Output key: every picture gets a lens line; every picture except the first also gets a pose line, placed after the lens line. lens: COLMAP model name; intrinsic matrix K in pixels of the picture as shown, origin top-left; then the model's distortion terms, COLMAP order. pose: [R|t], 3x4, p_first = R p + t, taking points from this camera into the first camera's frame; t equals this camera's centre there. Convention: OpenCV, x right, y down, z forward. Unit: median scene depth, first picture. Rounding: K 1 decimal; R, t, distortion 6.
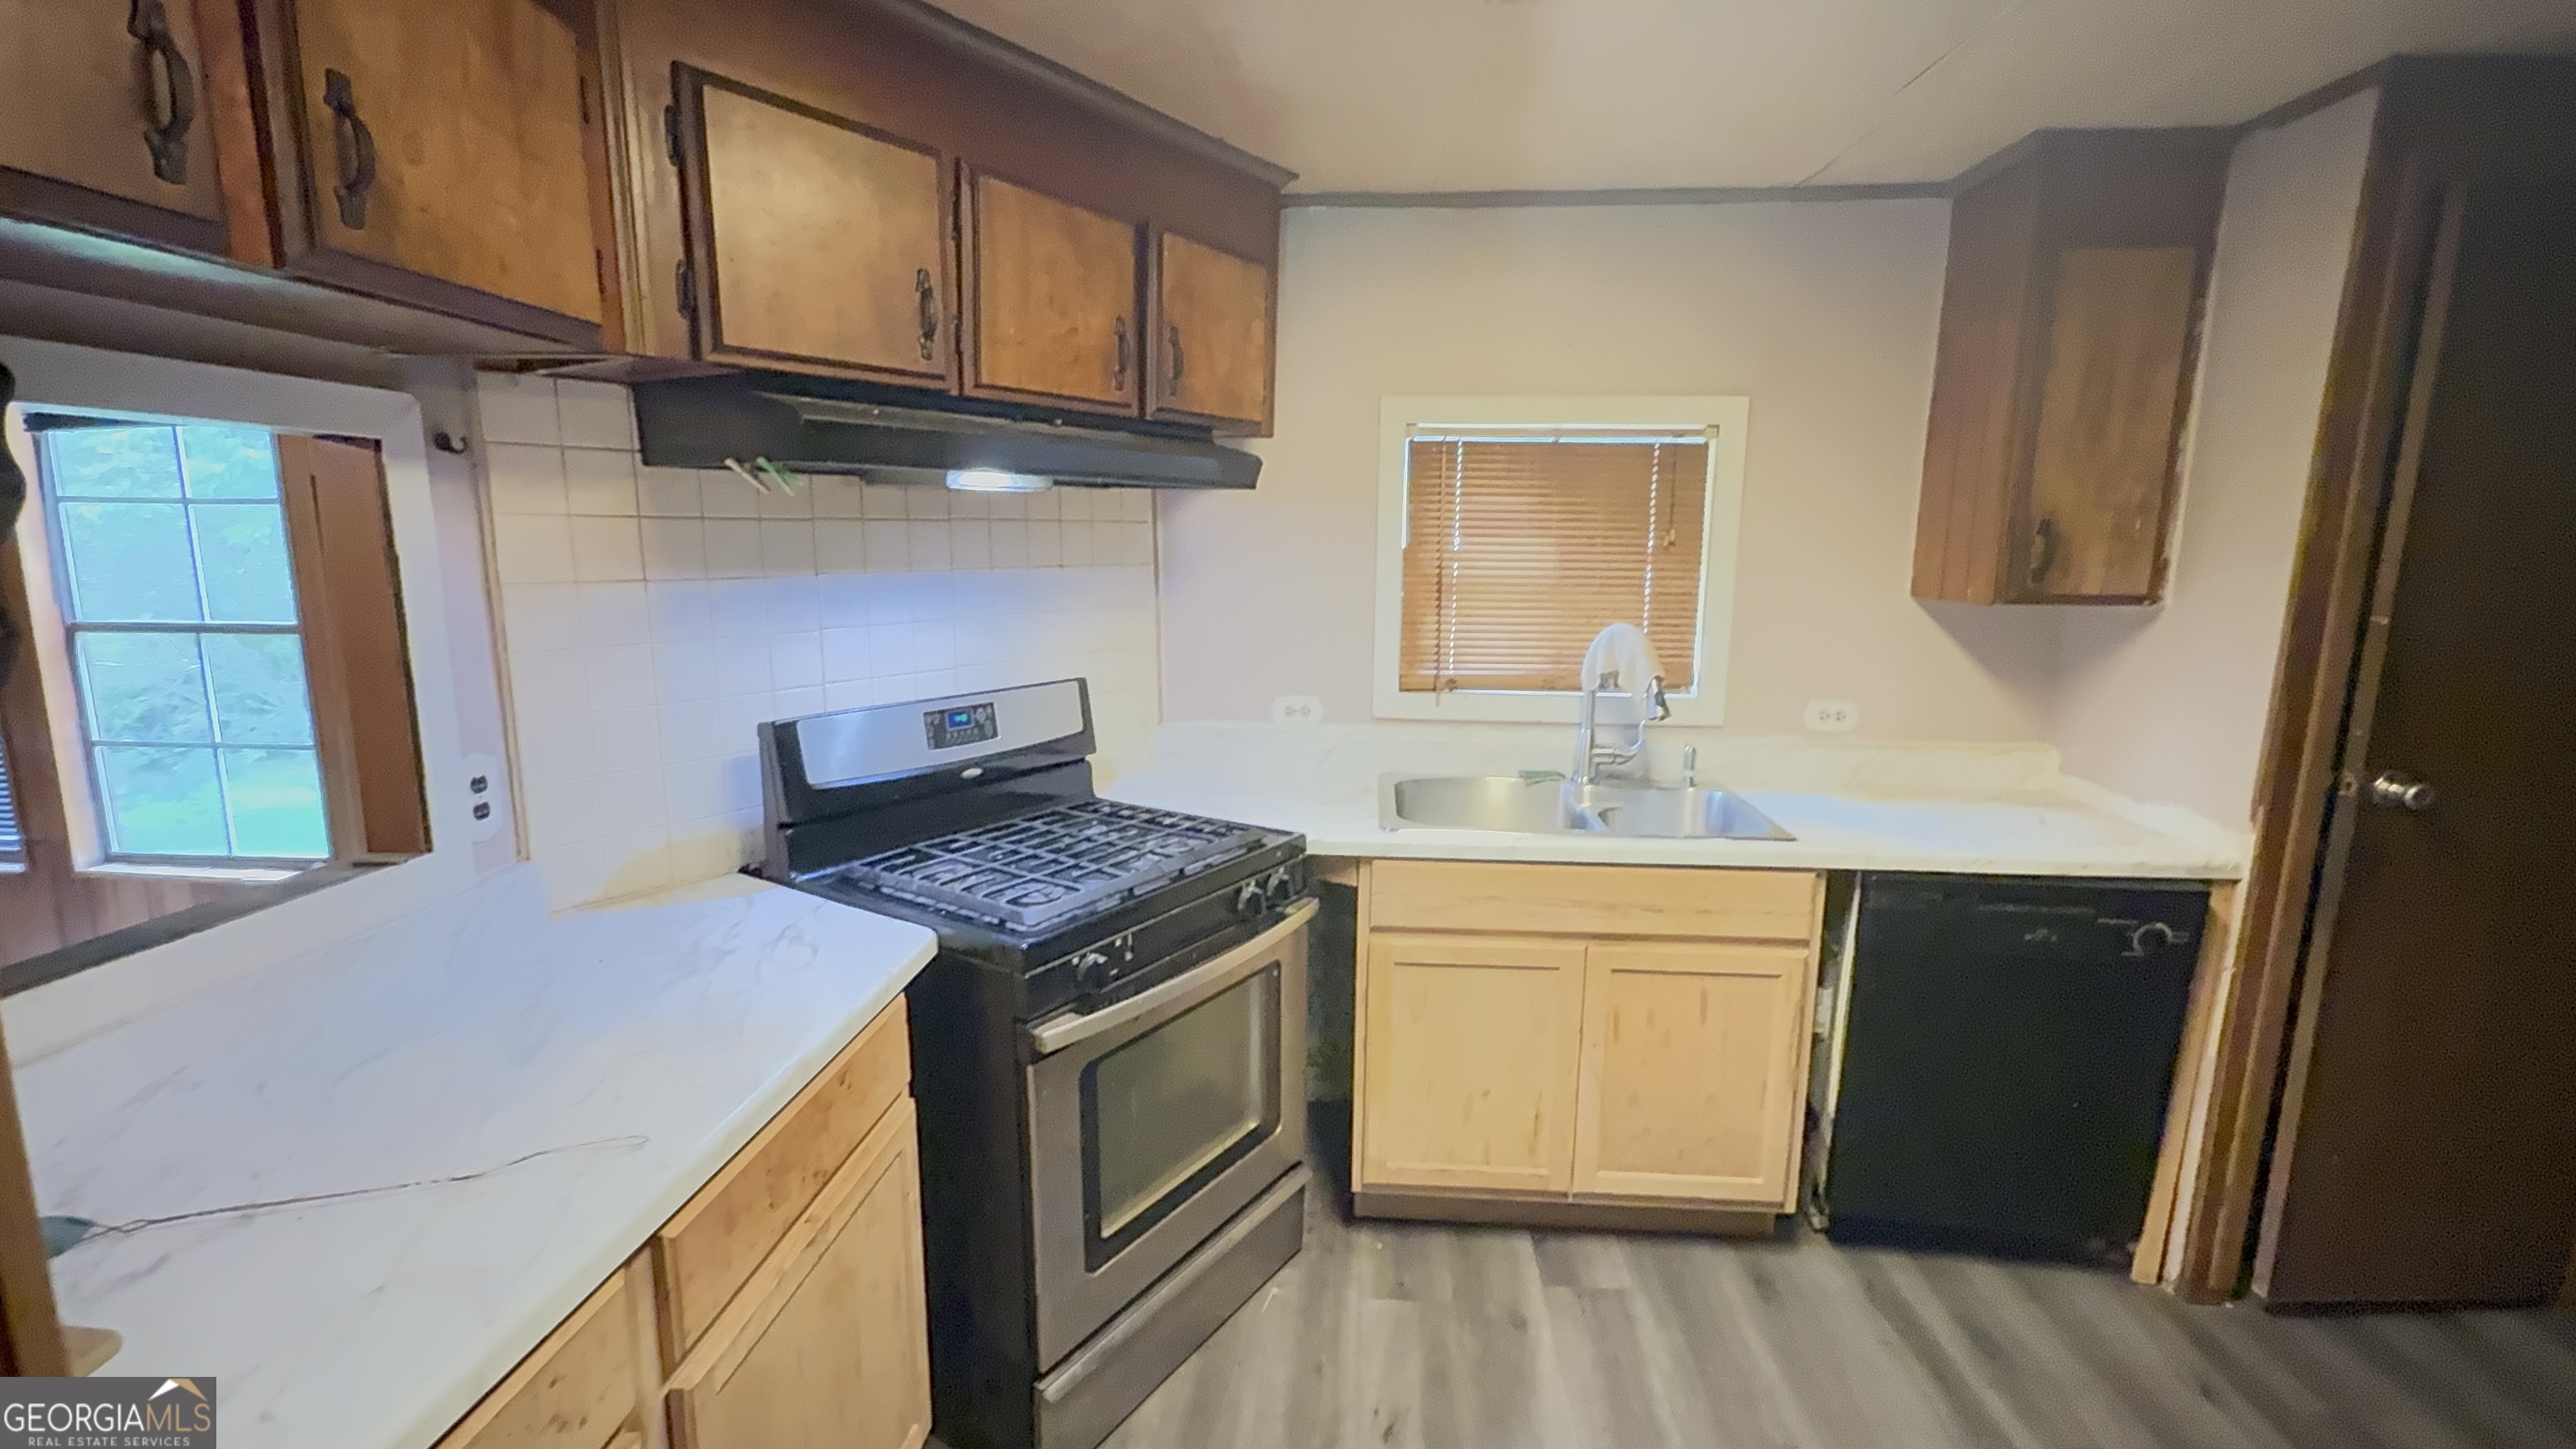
lens RADIAL K [[1126.5, 0, 1288.0], [0, 1126.5, 724.5], [0, 0, 1]] dist [-0.010365, 0.012709]
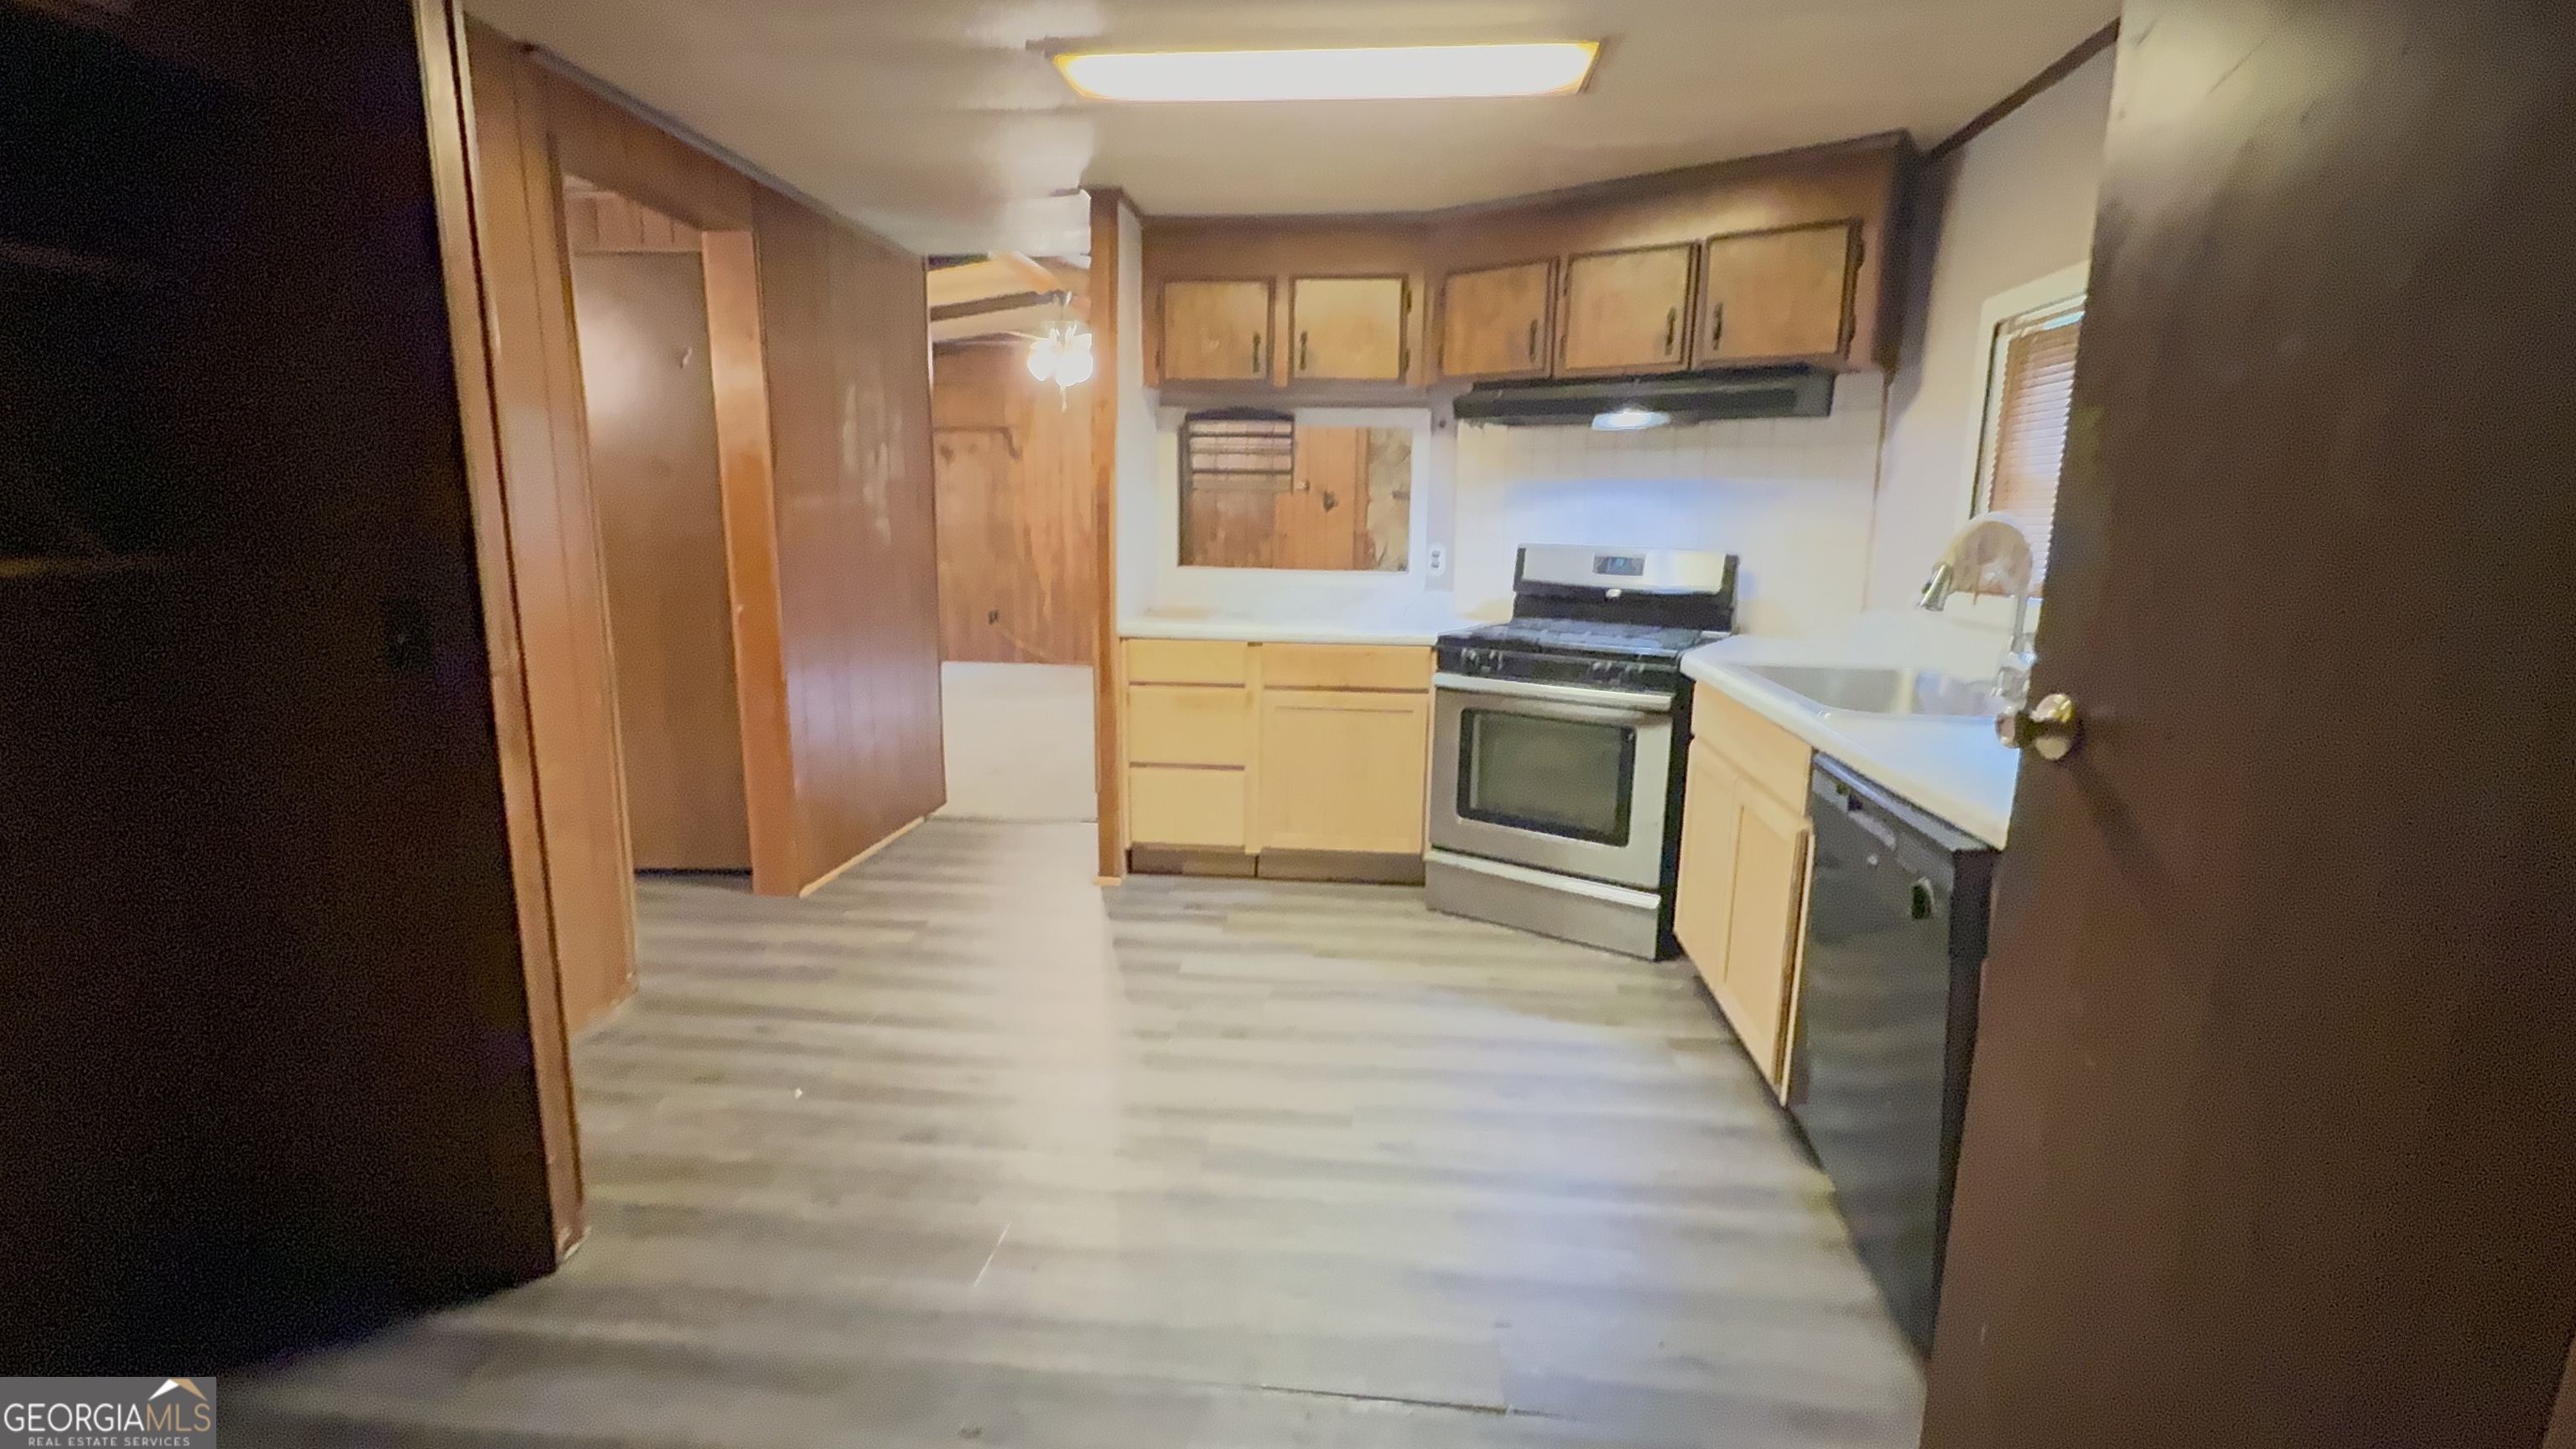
lens RADIAL K [[1126.5, 0, 1288.0], [0, 1126.5, 724.5], [0, 0, 1]] dist [-0.010365, 0.012709]
pose [[-0.039338, 0.171851, -0.984337, 1.381815], [-0.185789, 0.966664, 0.176190, 0.025704], [0.981802, 0.189810, -0.006098, 0.528689]]
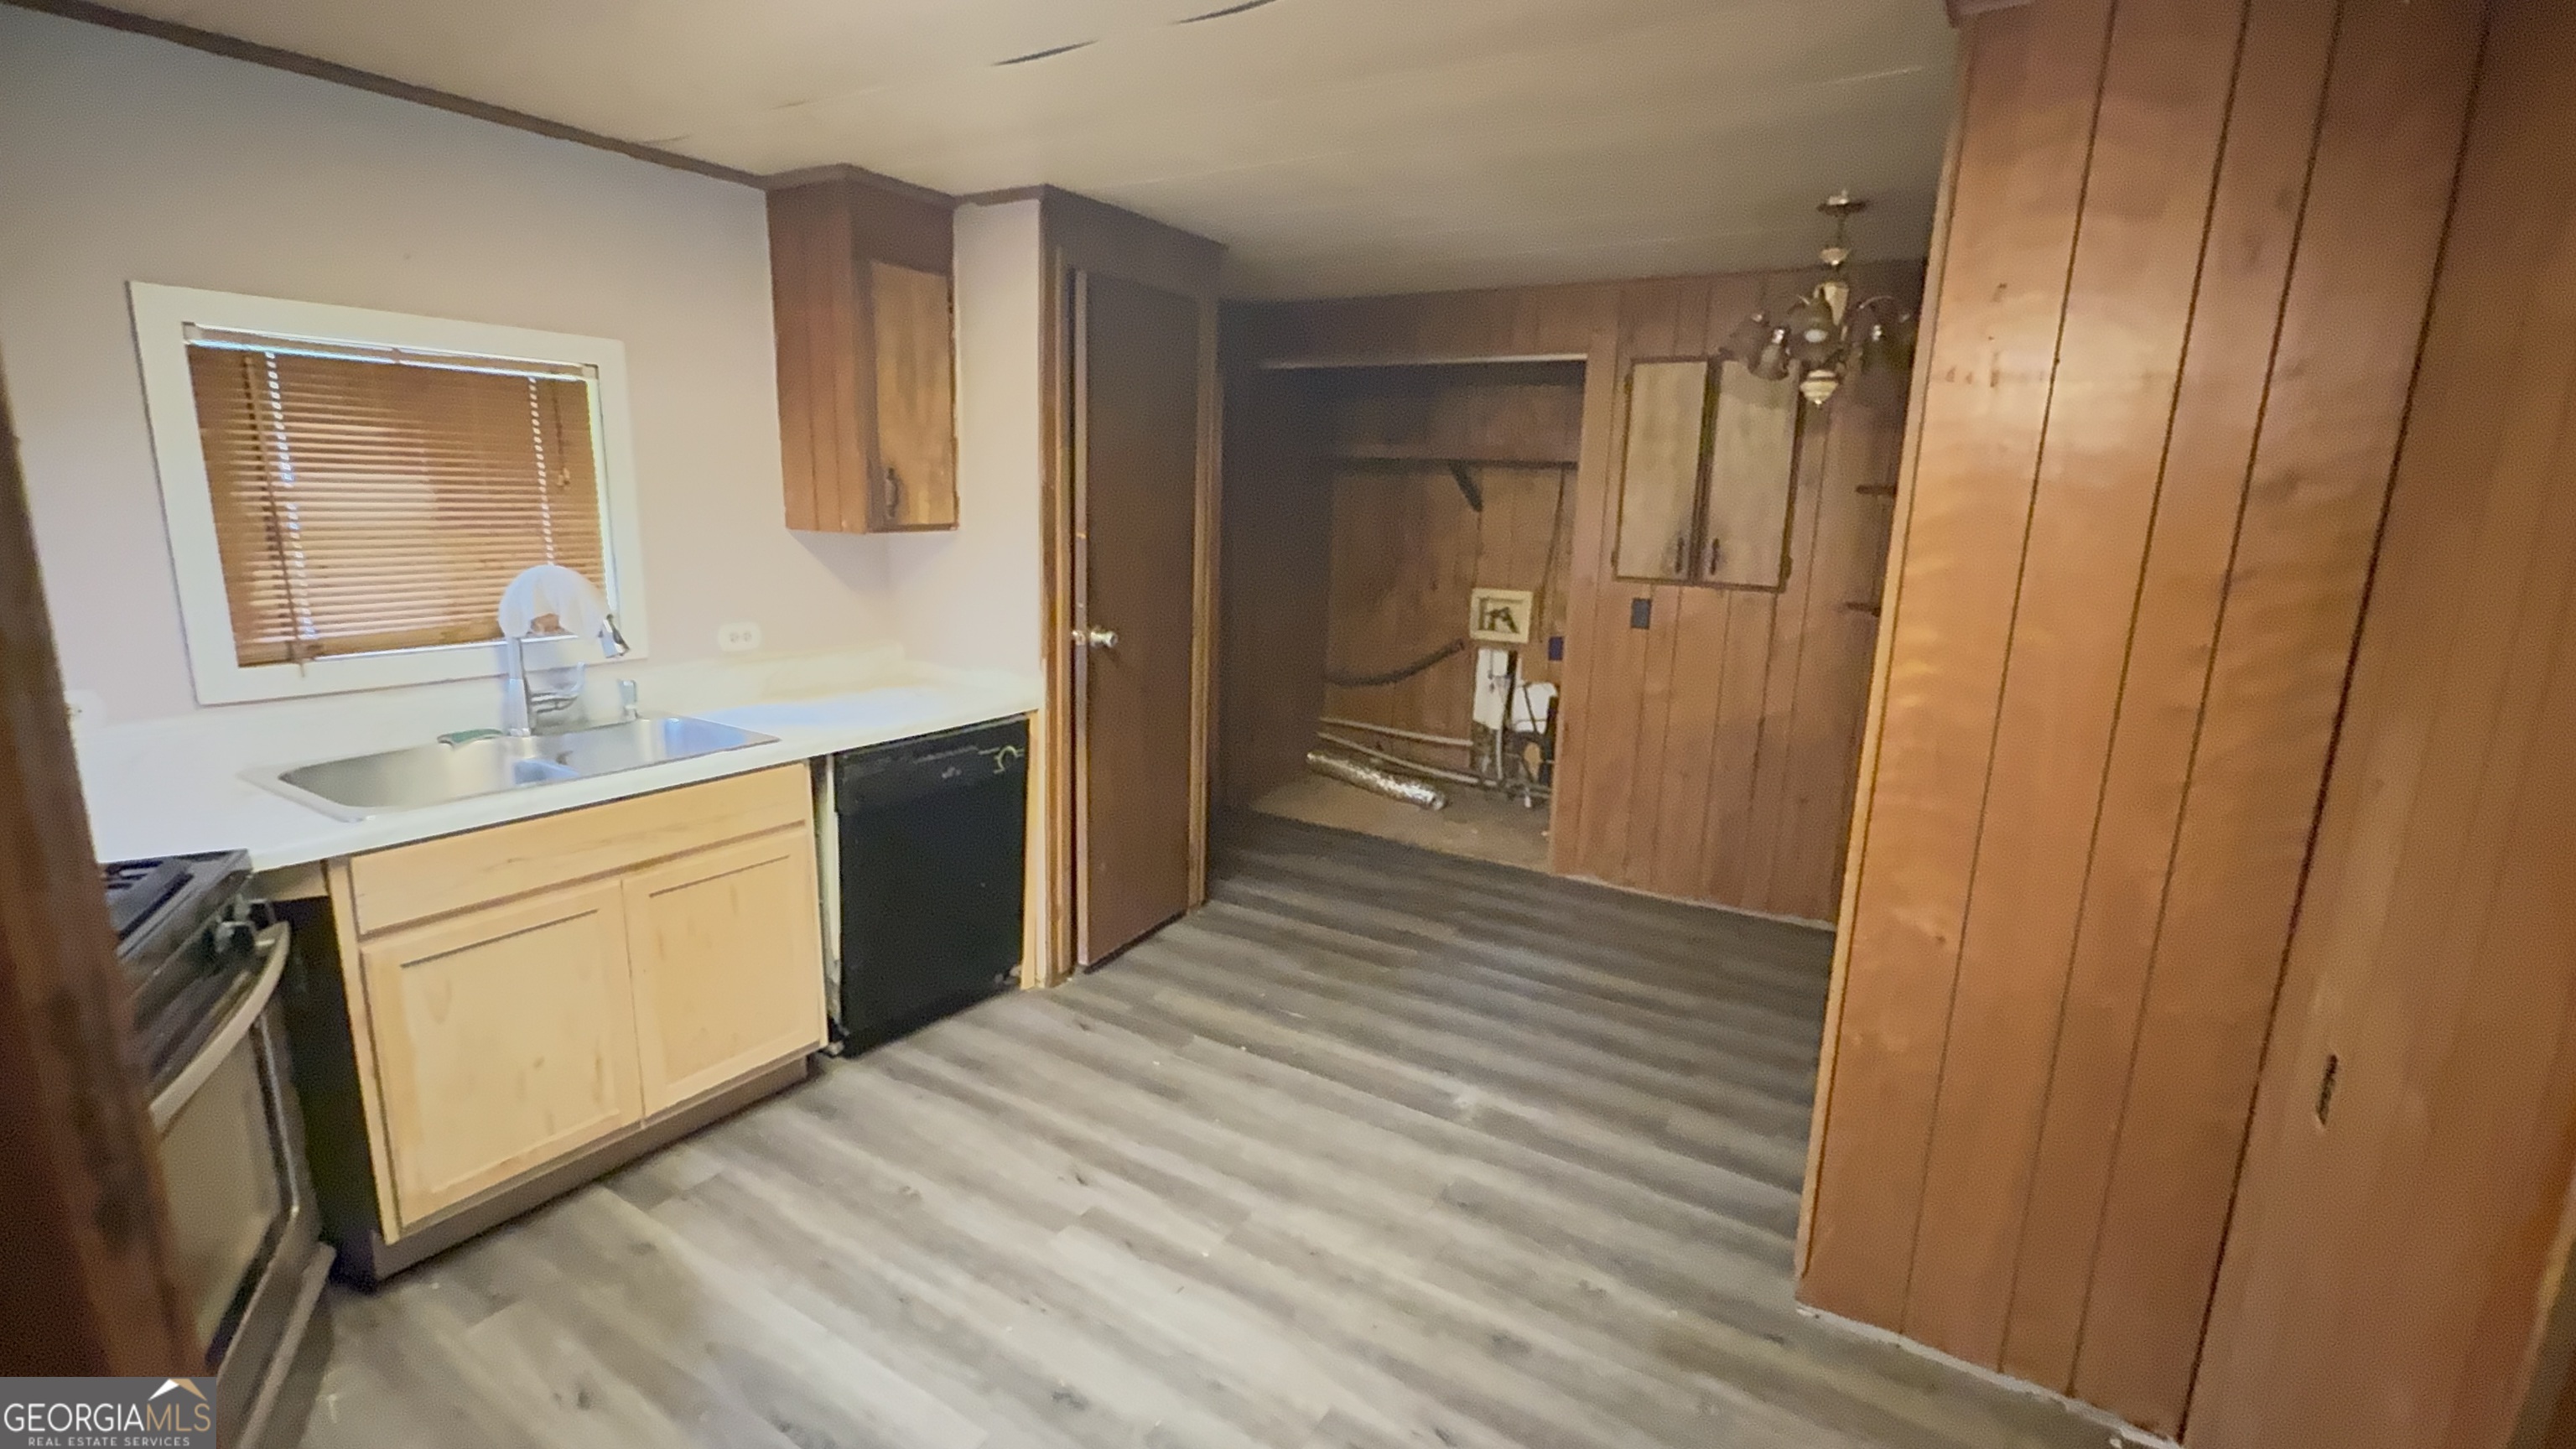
lens RADIAL K [[1126.5, 0, 1288.0], [0, 1126.5, 724.5], [0, 0, 1]] dist [-0.010365, 0.012709]
pose [[0.467771, -0.177966, 0.865748, -0.304643], [0.126707, 0.982904, 0.133588, -0.002538], [-0.874720, 0.047208, 0.482323, -0.032430]]
